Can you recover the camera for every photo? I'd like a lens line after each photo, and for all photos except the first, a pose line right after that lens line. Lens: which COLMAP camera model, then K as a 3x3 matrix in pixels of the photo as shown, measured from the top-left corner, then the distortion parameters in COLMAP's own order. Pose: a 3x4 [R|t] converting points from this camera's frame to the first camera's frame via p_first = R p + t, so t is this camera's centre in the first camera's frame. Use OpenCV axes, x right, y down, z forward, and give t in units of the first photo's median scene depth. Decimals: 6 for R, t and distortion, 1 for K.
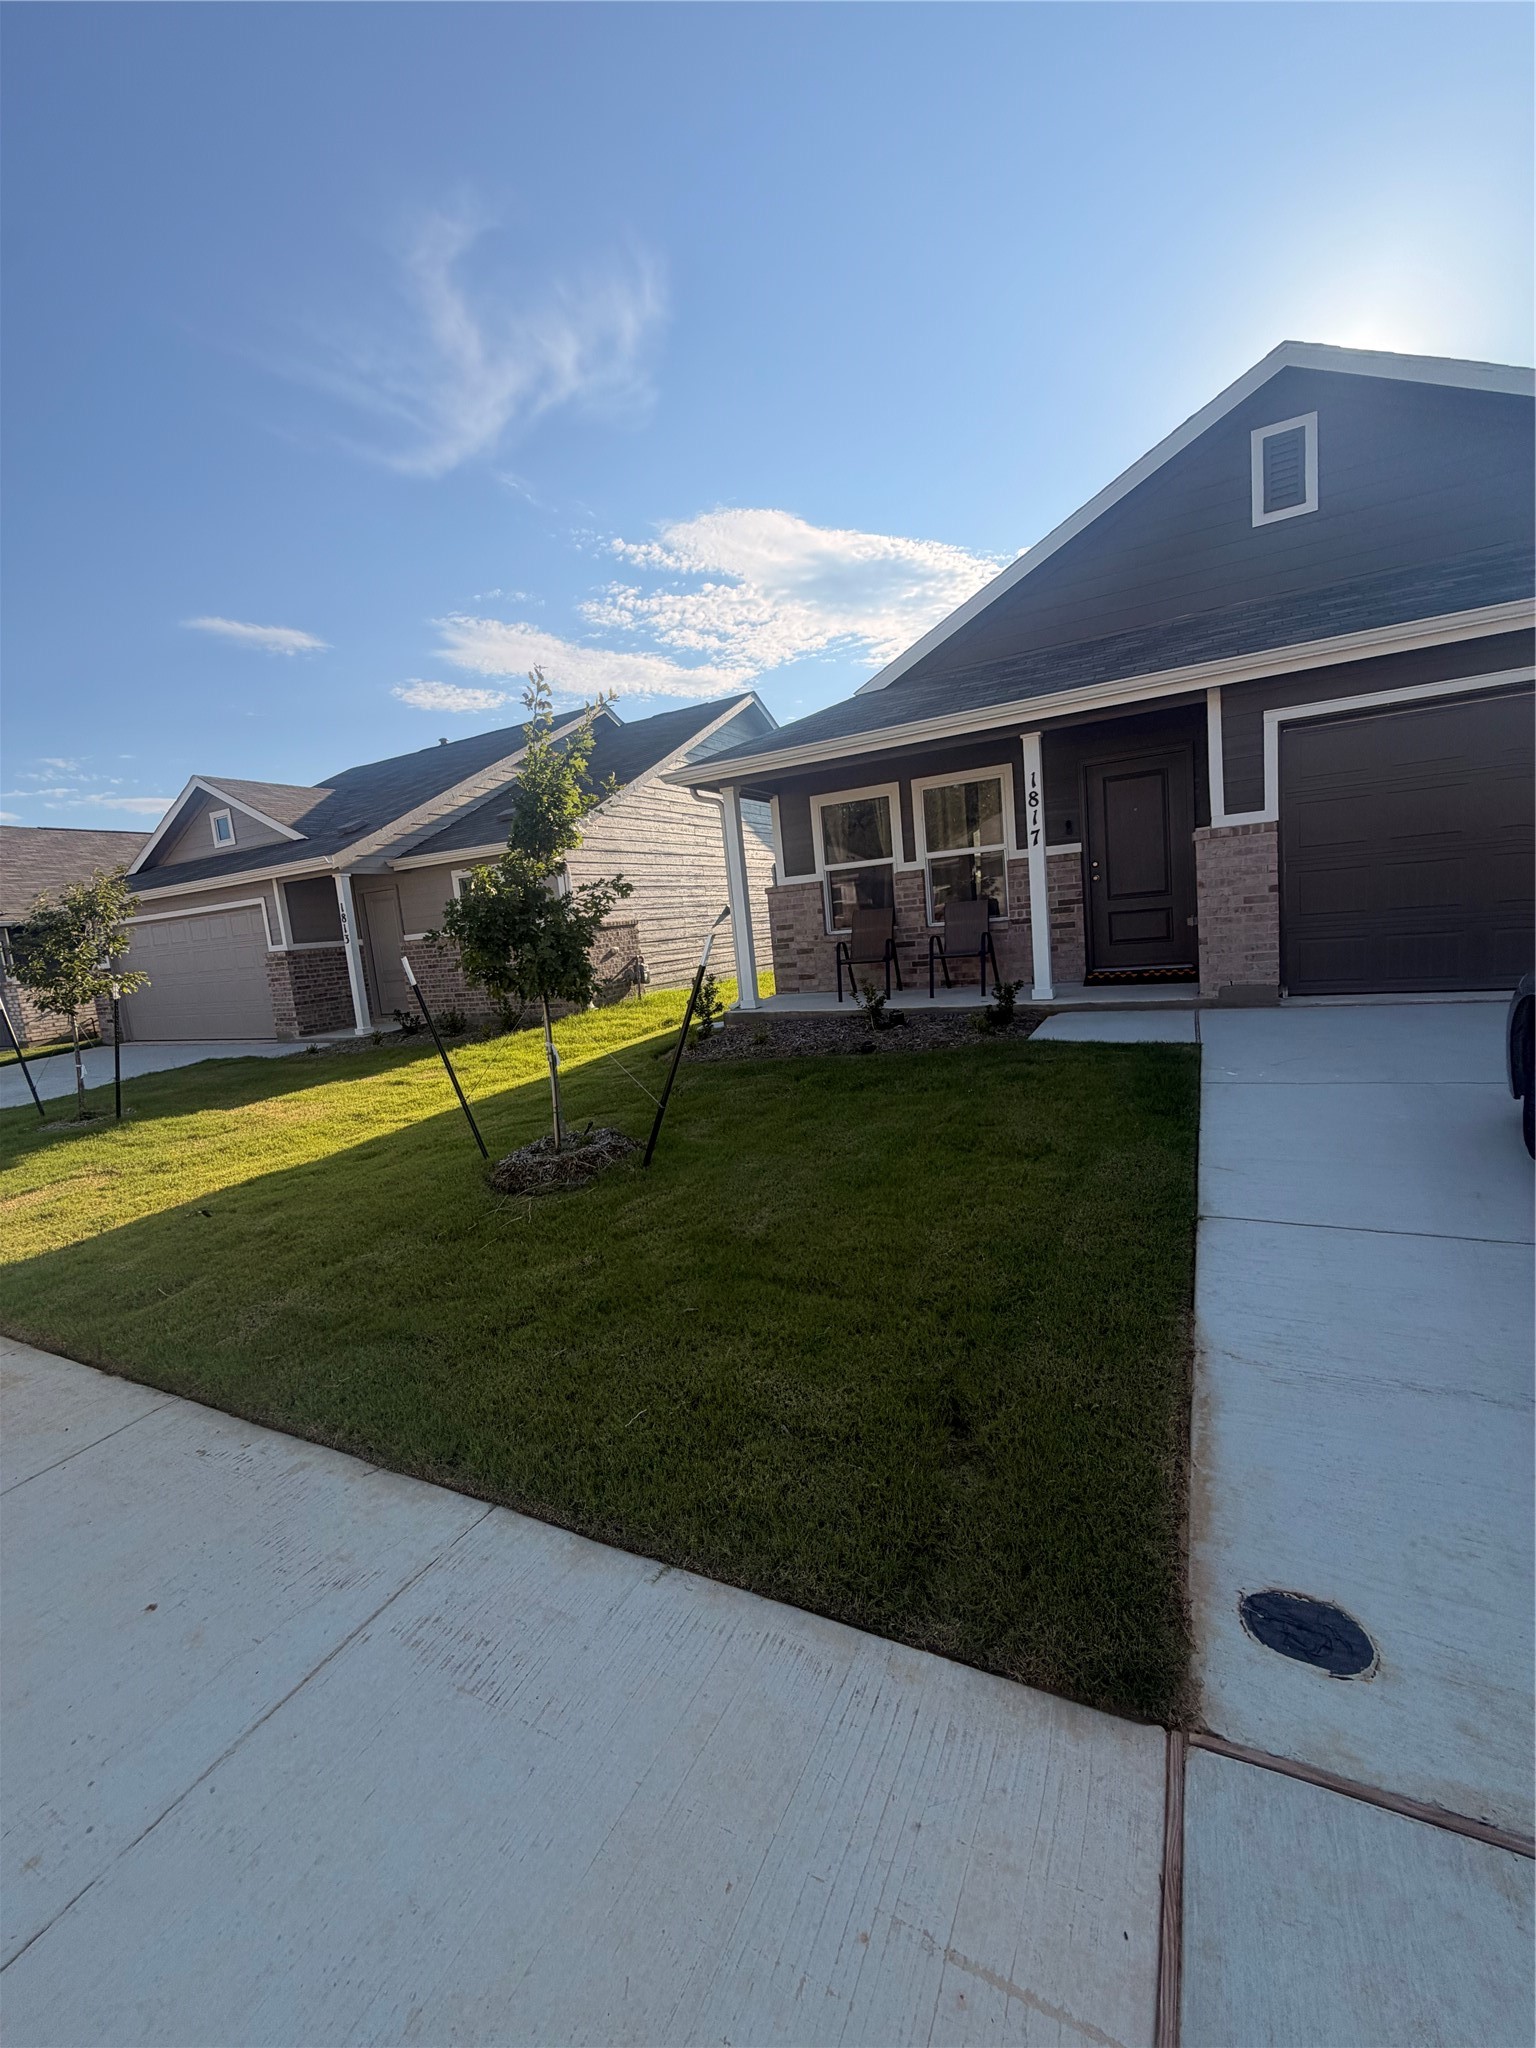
lens RADIAL K [[816.3, 0, 766.7], [0, 816.3, 1020.8], [0, 0, 1]] dist [-0.000121, -0.000096]
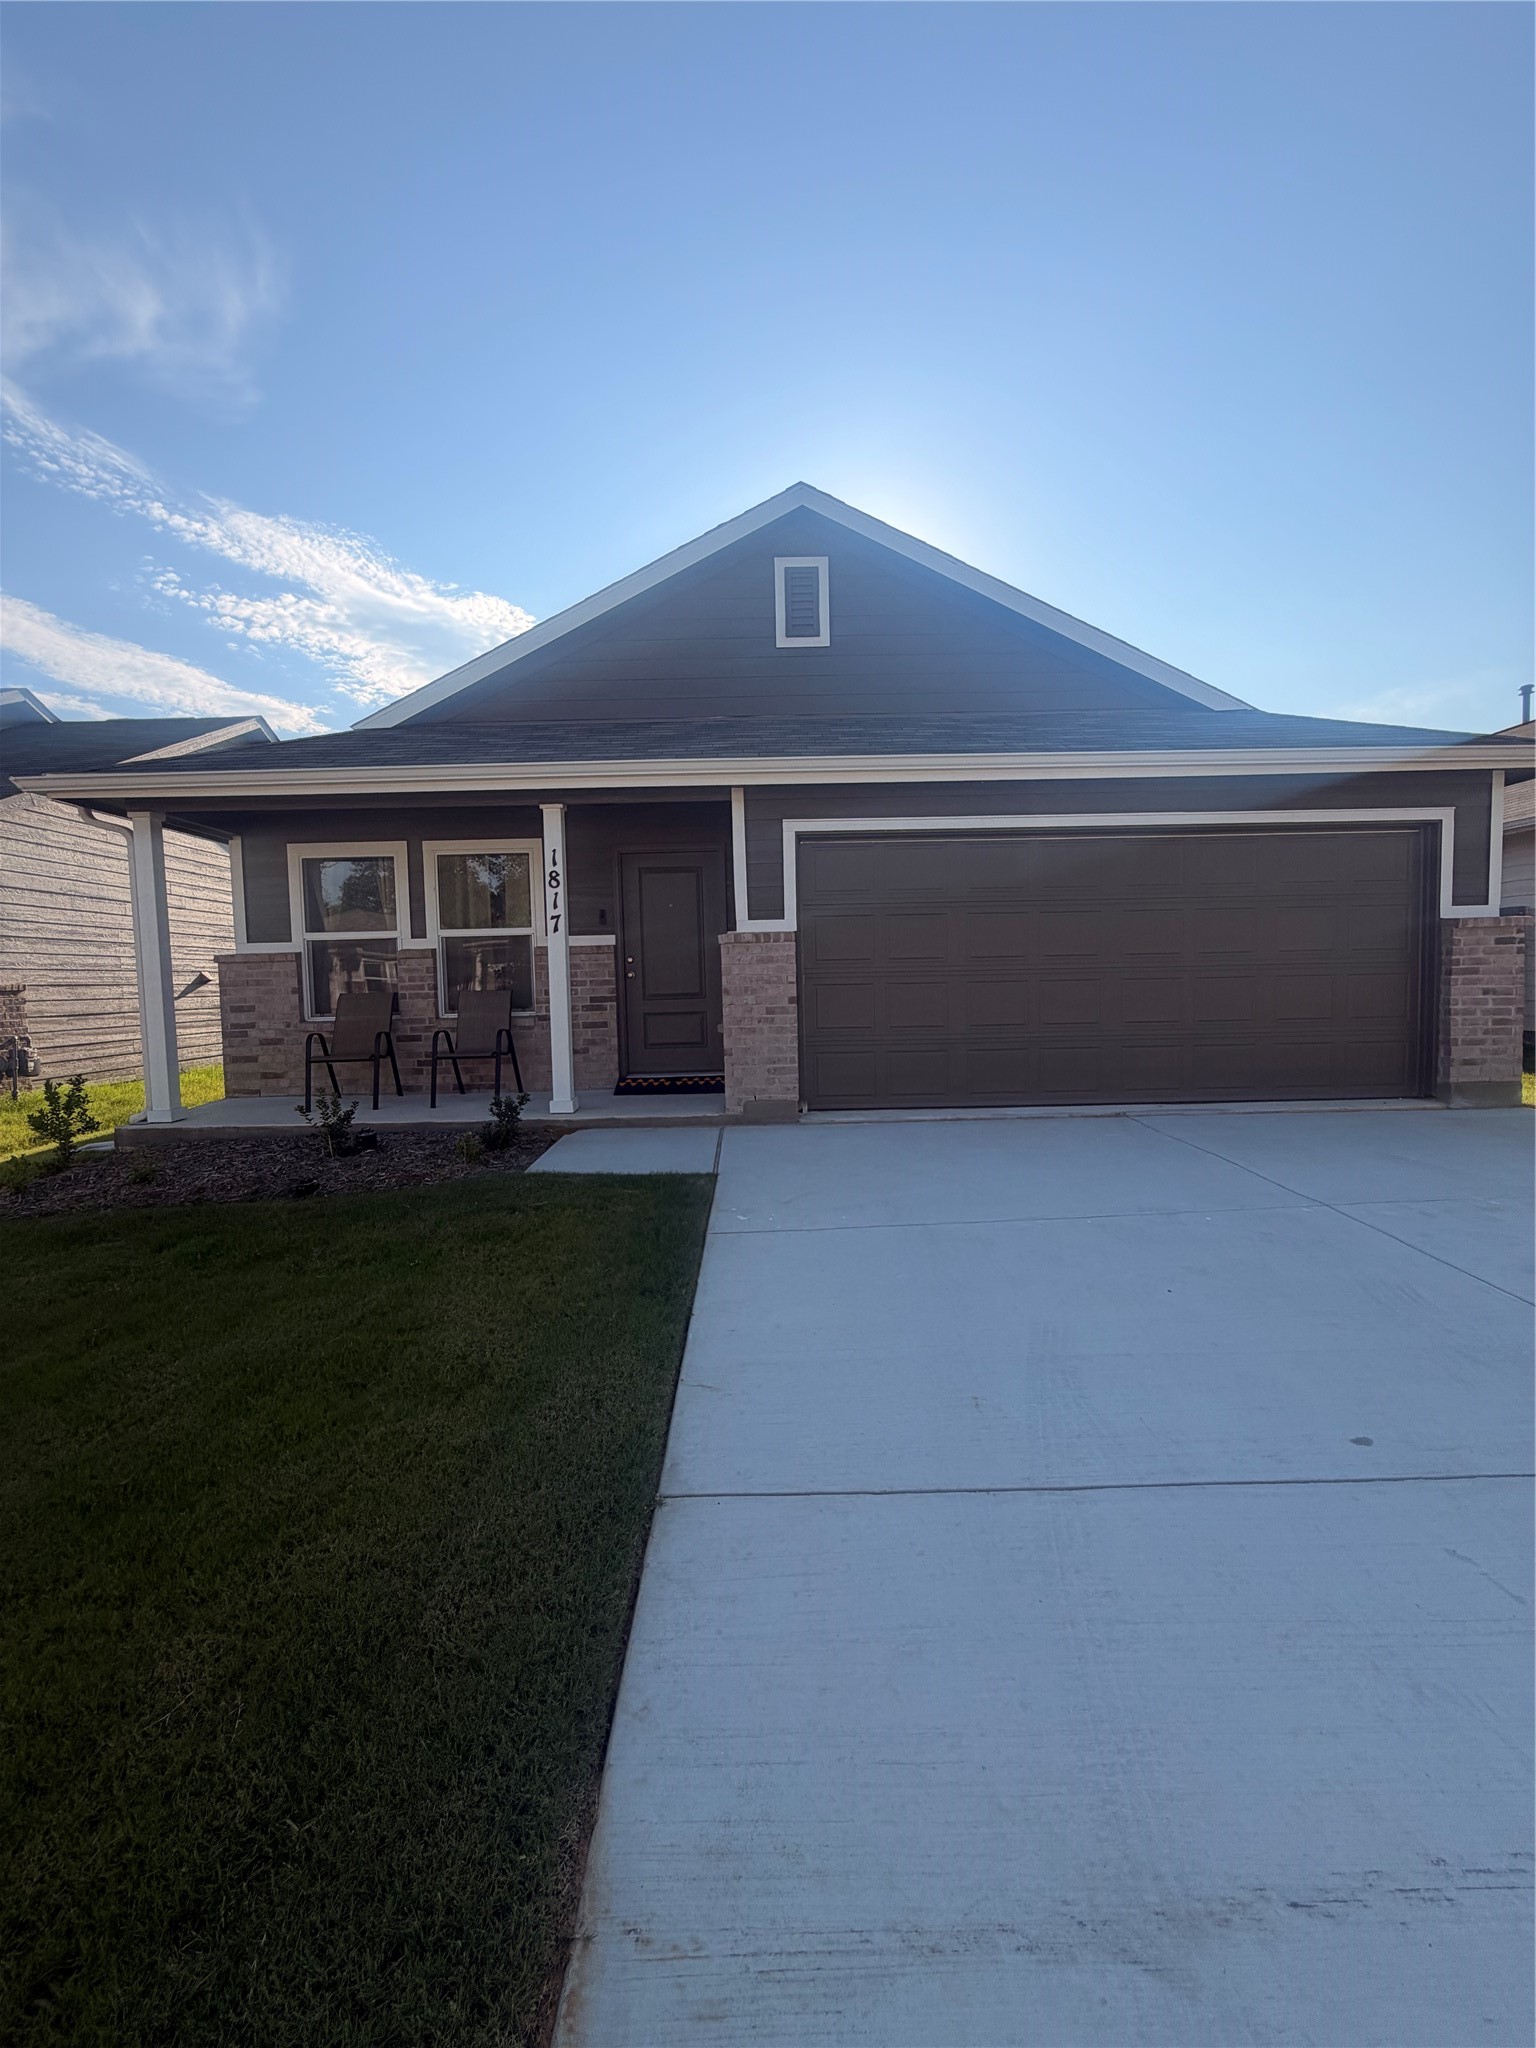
lens RADIAL K [[816.3, 0, 766.7], [0, 816.3, 1020.8], [0, 0, 1]] dist [-0.000121, -0.000096]
pose [[0.880189, 0.045606, 0.472427, 0.125852], [0.002370, 0.994938, -0.100463, -0.036980], [-0.474617, 0.089546, 0.875625, 0.155969]]
